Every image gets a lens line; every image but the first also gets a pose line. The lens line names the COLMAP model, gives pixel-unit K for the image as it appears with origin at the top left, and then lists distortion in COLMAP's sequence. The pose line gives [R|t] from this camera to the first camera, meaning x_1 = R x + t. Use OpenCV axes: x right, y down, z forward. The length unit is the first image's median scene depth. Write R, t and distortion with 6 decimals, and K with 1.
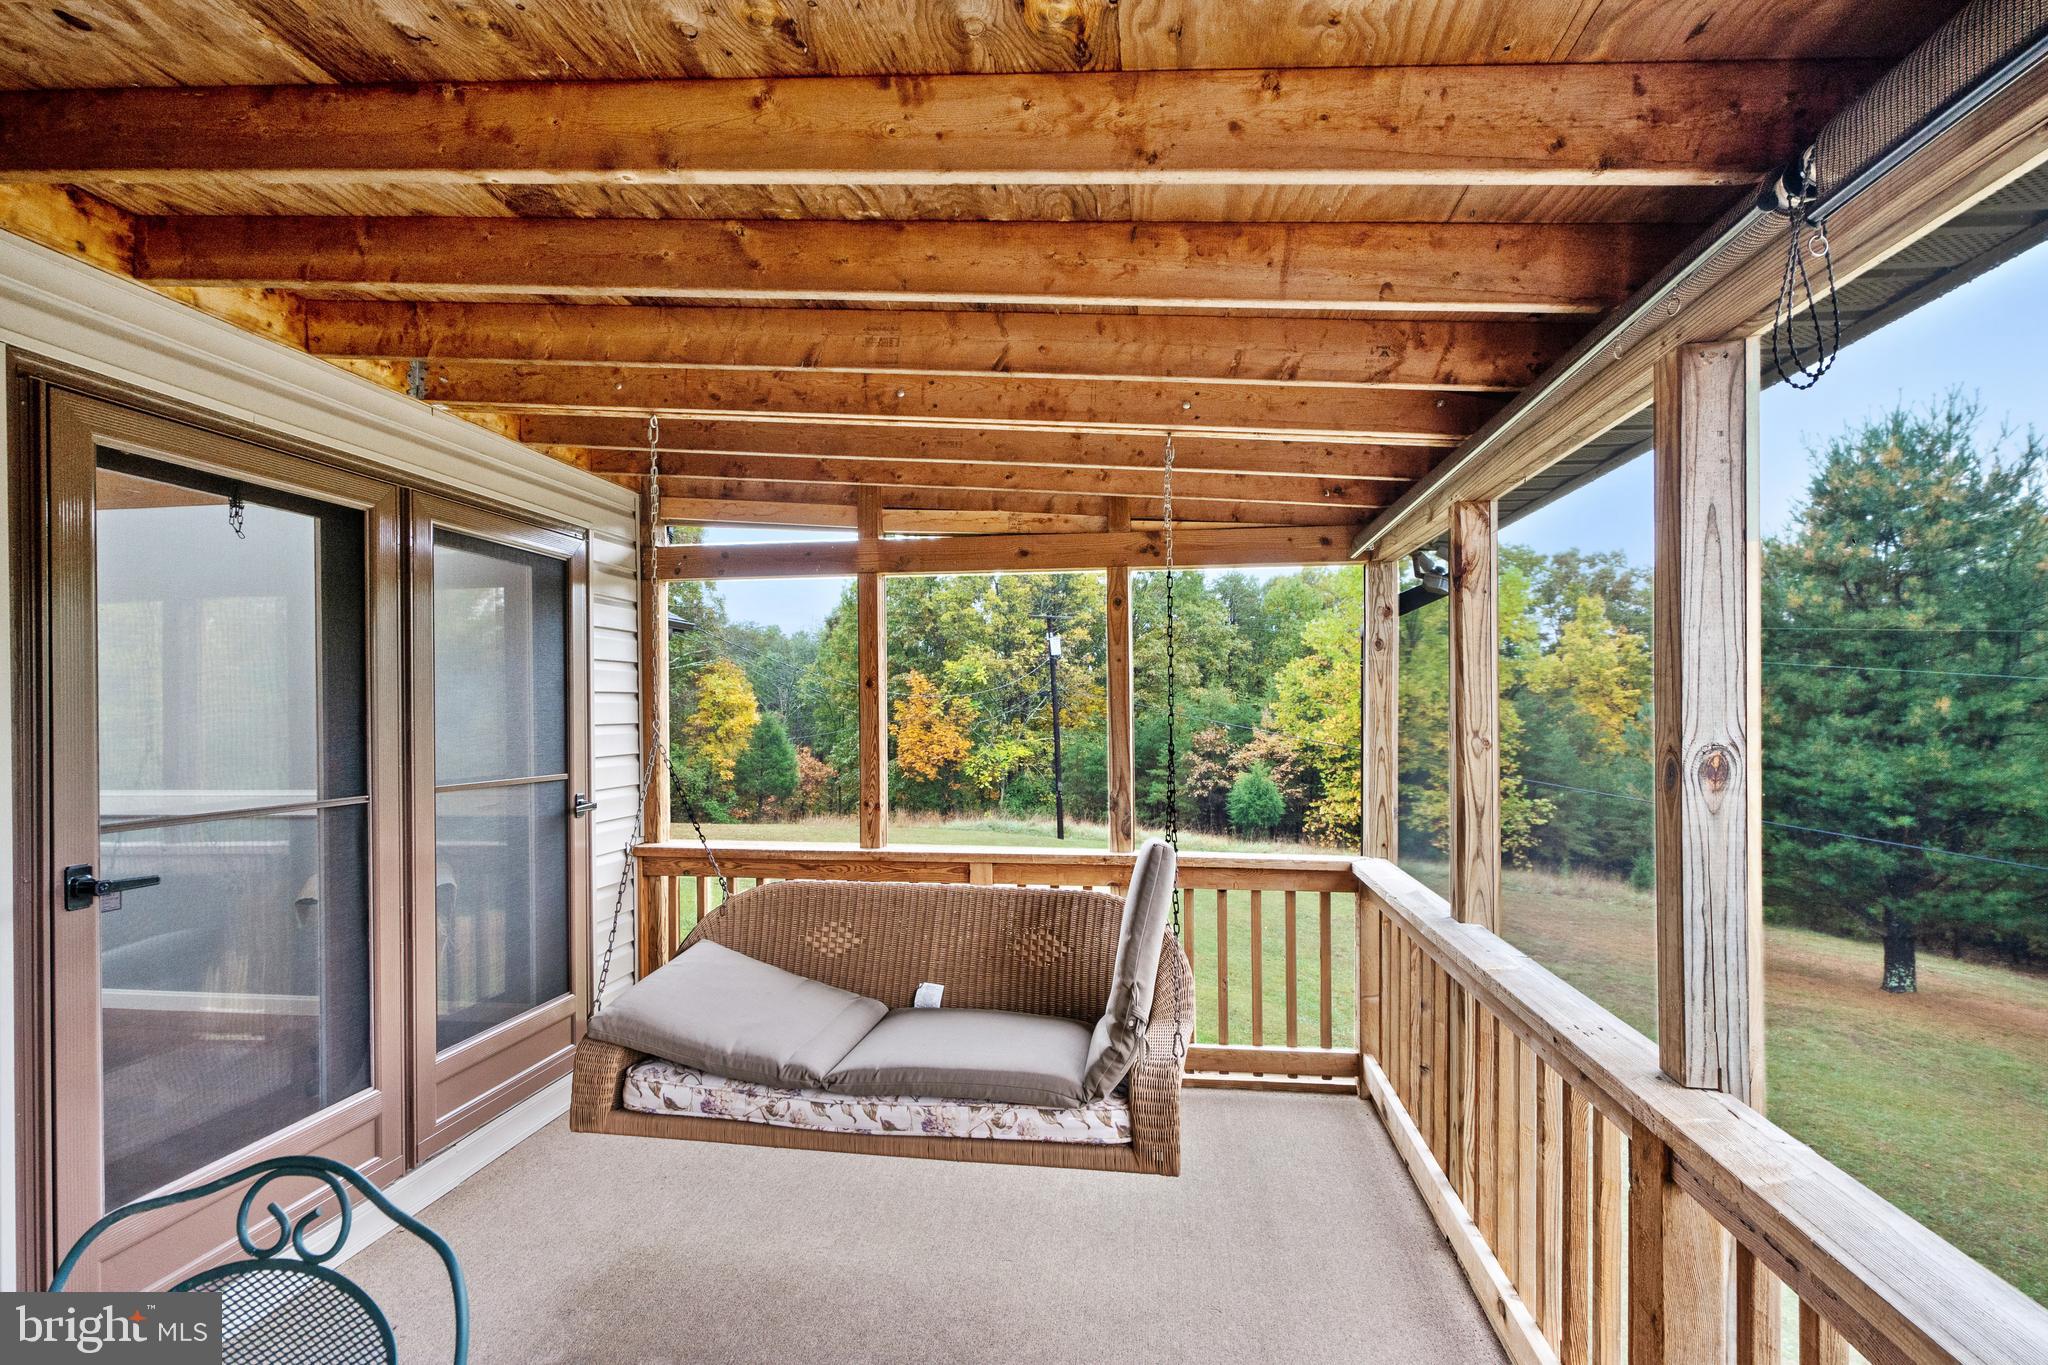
lens RADIAL K [[942.2, 0, 1024.0], [0, 942.2, 682.5], [0, 0, 1]] dist [0.000733, 0.000846]
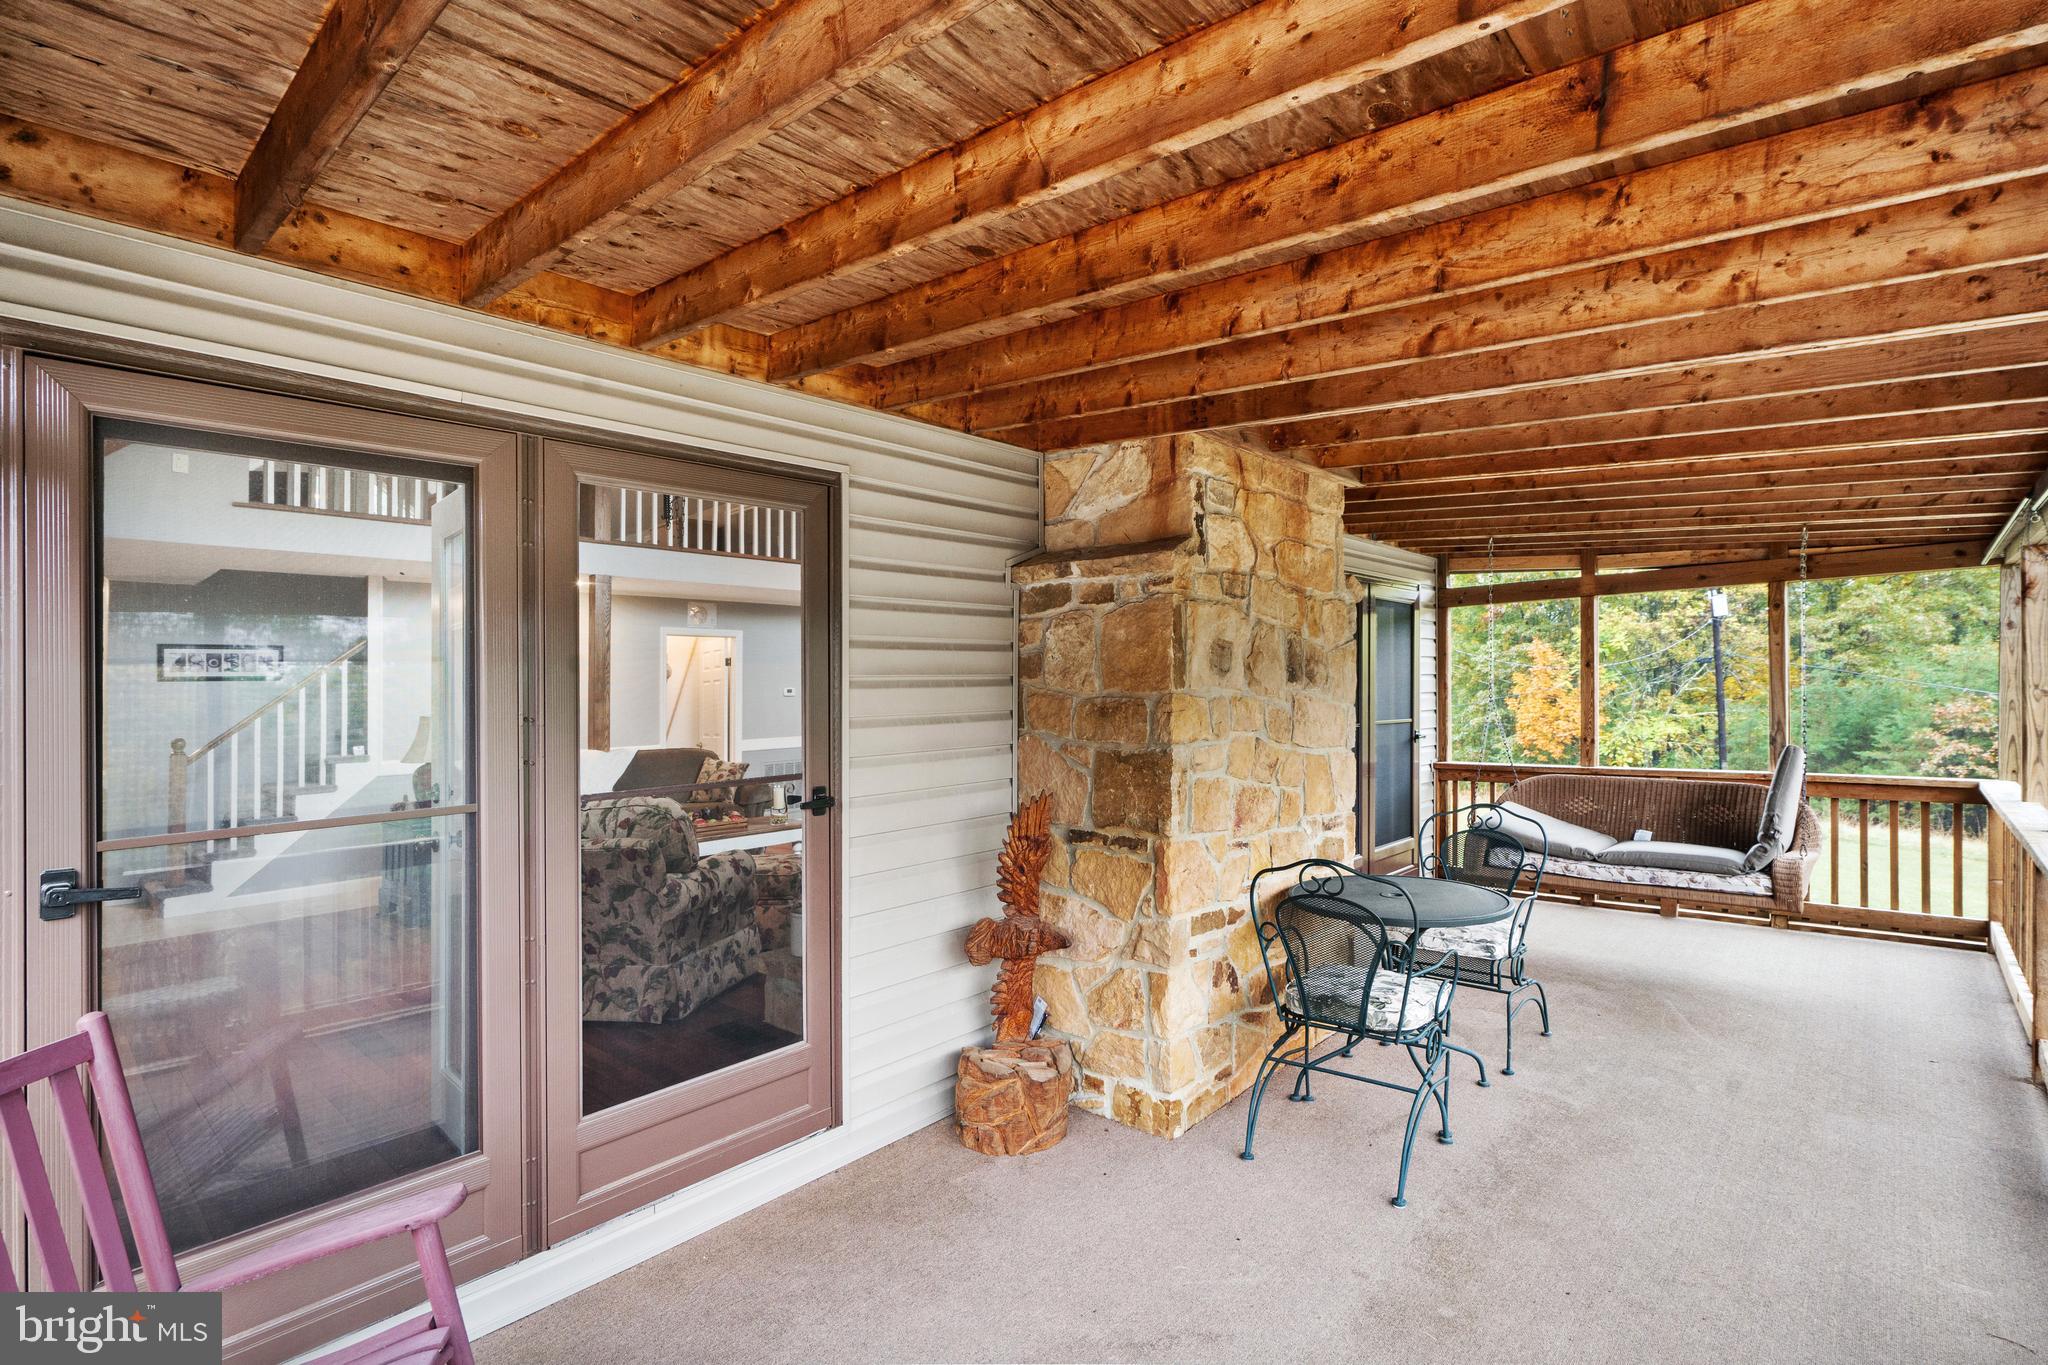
lens RADIAL K [[1056.2, 0, 1023.2], [0, 1056.2, 737.8], [0, 0, 1]] dist [0.000987, 0.001568]
pose [[0.853921, 0.005071, -0.520378, -0.046616], [0.034957, 0.997135, 0.067079, -0.028783], [0.519228, -0.075471, 0.851297, -1.025365]]
